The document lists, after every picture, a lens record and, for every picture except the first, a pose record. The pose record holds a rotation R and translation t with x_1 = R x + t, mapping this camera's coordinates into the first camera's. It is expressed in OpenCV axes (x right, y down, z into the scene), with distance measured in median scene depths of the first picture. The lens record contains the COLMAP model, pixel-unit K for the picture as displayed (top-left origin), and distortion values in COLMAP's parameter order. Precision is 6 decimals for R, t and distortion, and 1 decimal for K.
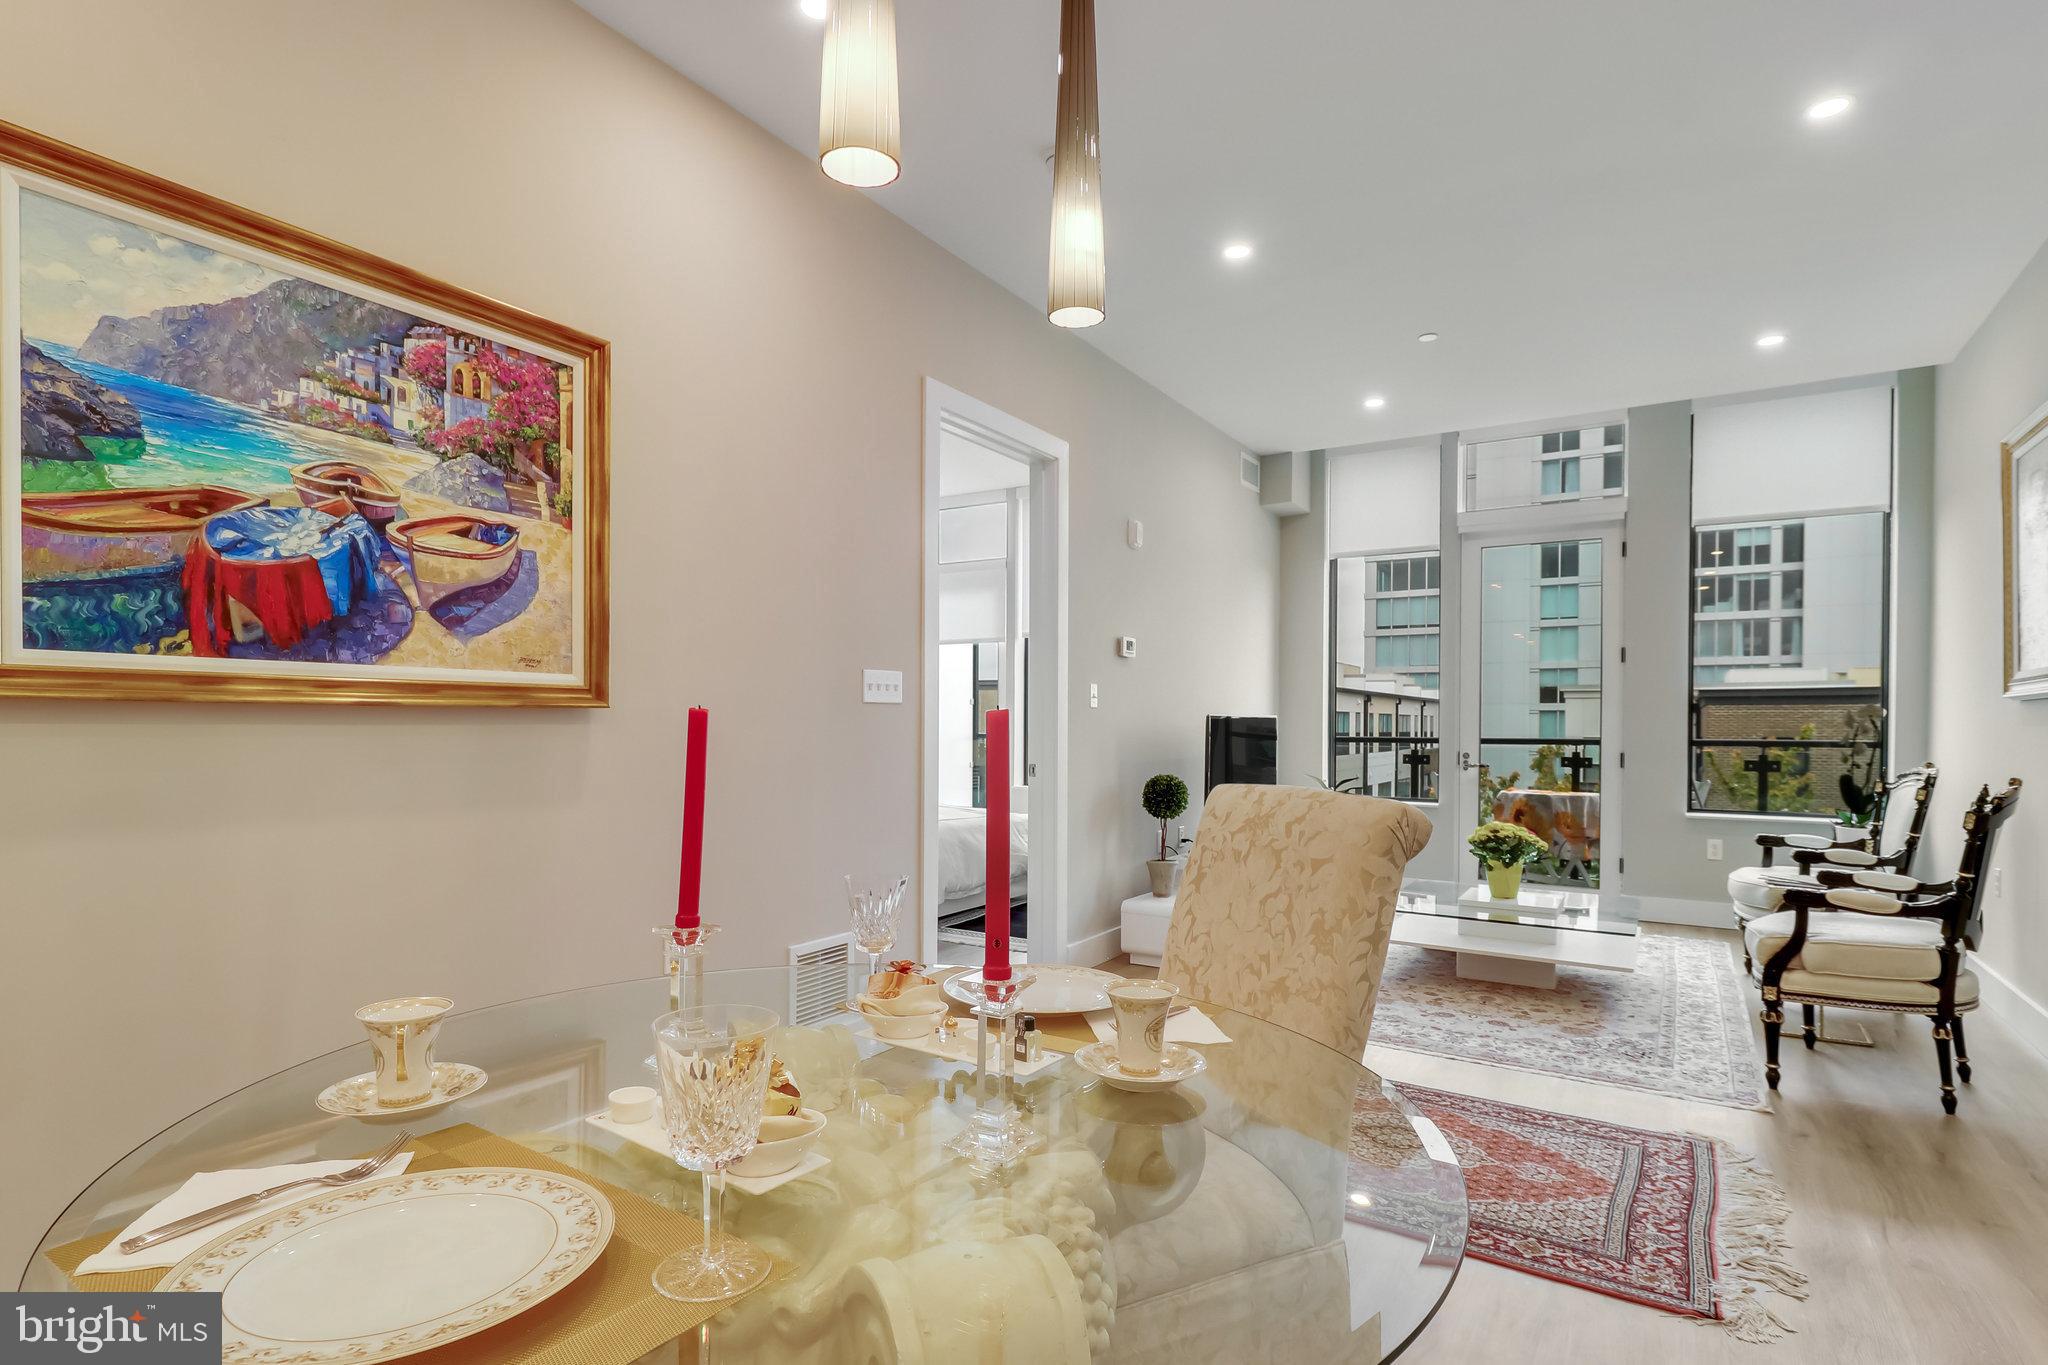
lens RADIAL K [[1036.8, 0, 1017.2], [0, 1036.8, 732.1], [0, 0, 1]] dist [-0.001368, -0.000778]
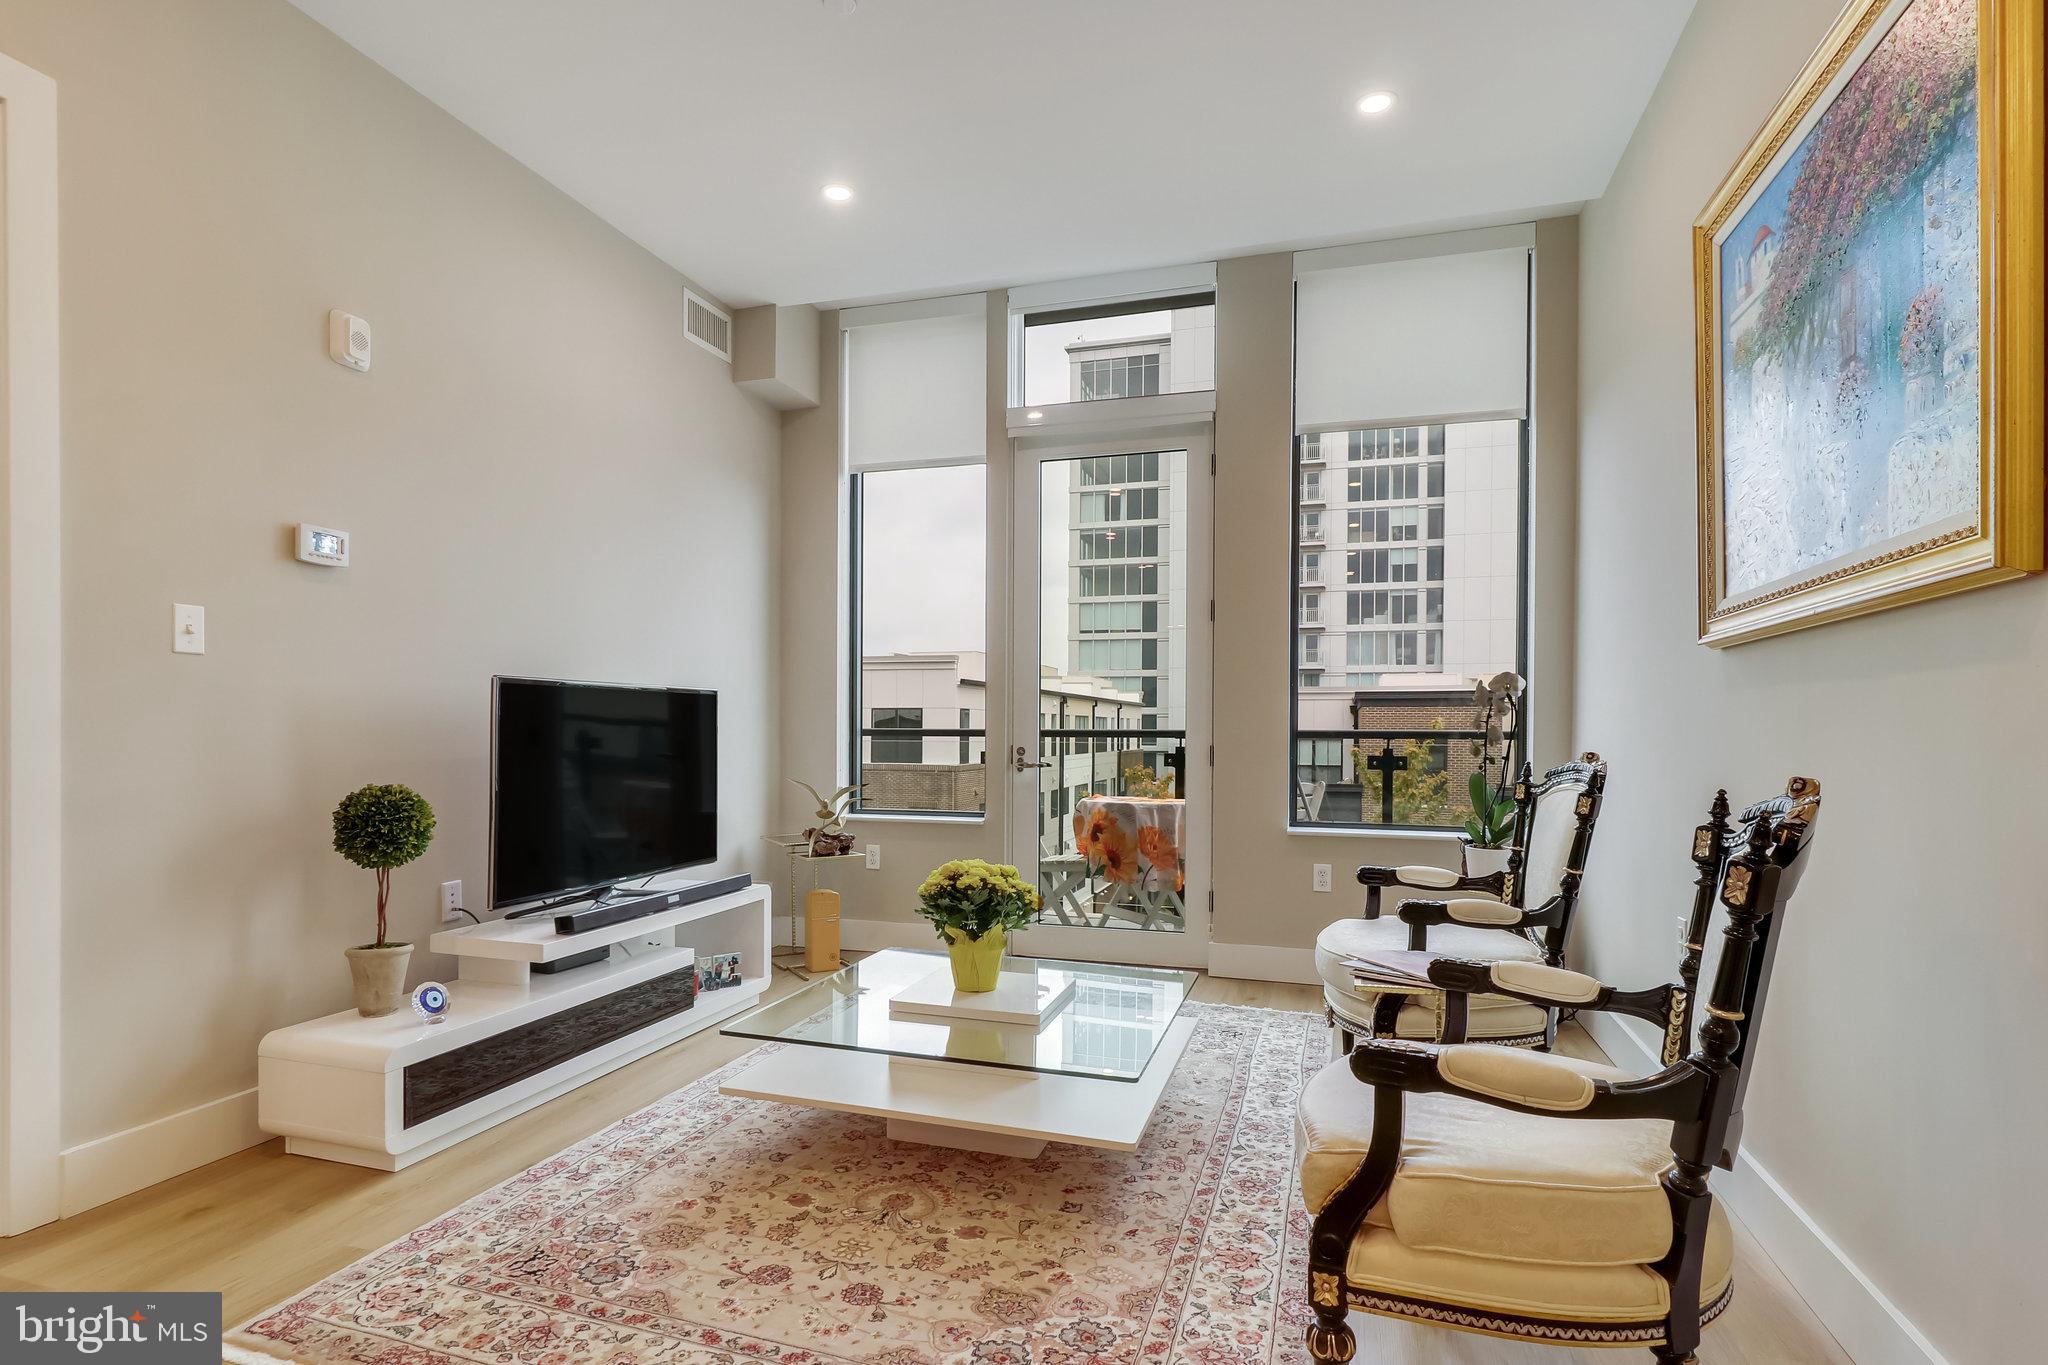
lens RADIAL K [[1036.8, 0, 1012.7], [0, 1036.8, 731.6], [0, 0, 1]] dist [-0.001368, -0.000778]
pose [[0.967926, 0.000025, 0.251237, 0.331188], [0.001076, 0.999990, -0.004248, 0.016474], [-0.251235, 0.004382, 0.967916, 0.413923]]
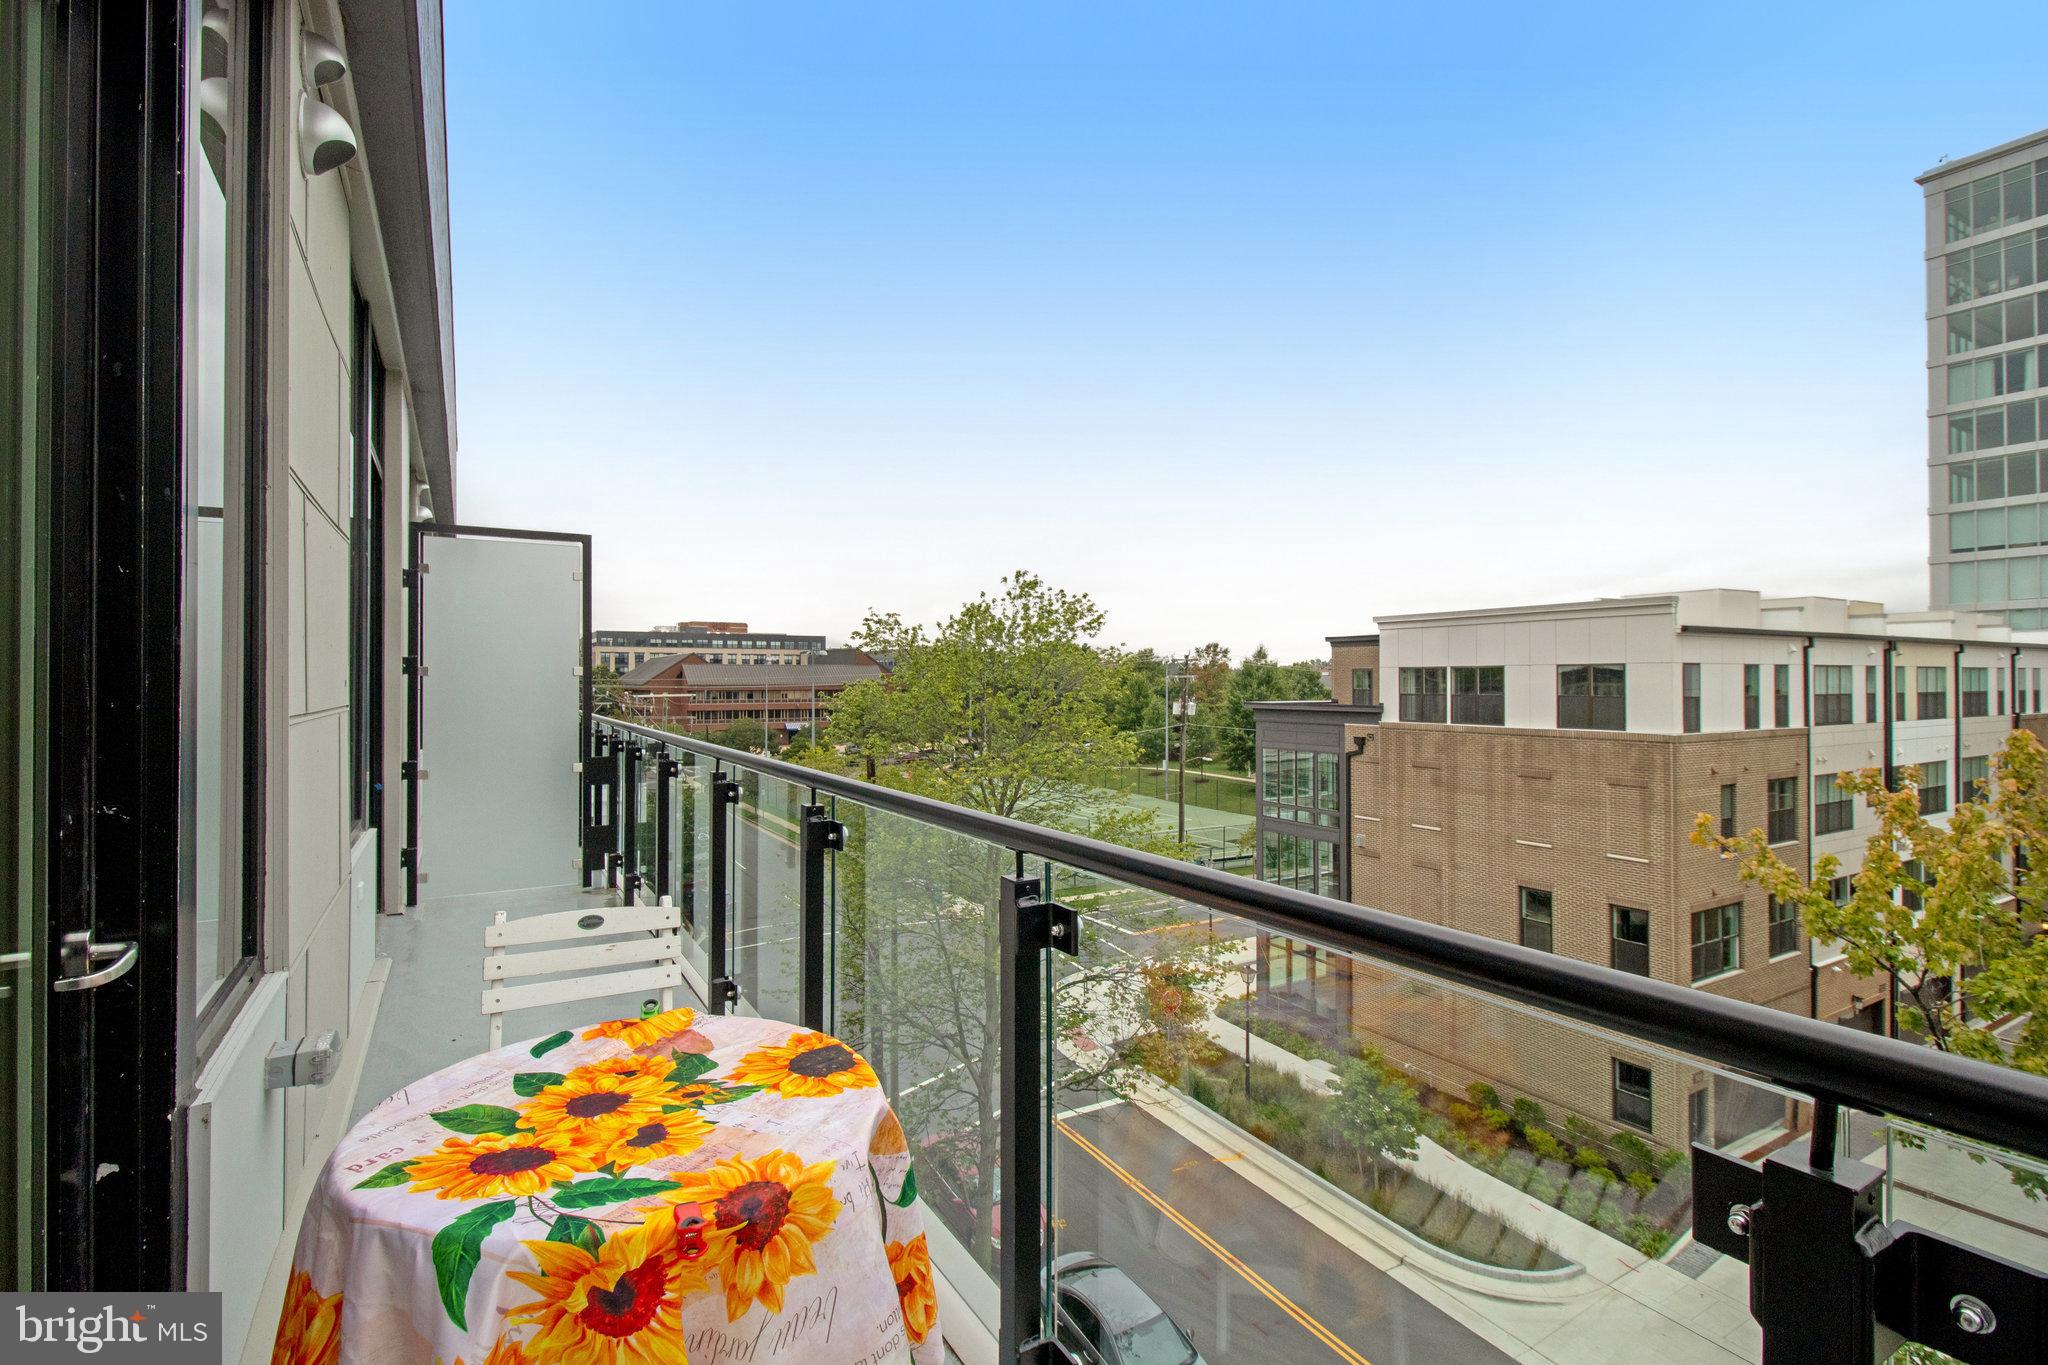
lens RADIAL K [[917.9, 0, 1022.7], [0, 917.9, 680.1], [0, 0, 1]] dist [-0.002459, -0.000356]
pose [[0.876133, -0.012302, -0.481912, 0.911874], [0.005366, 0.999861, -0.015769, -0.013451], [0.482039, 0.011230, 0.876078, 1.164140]]
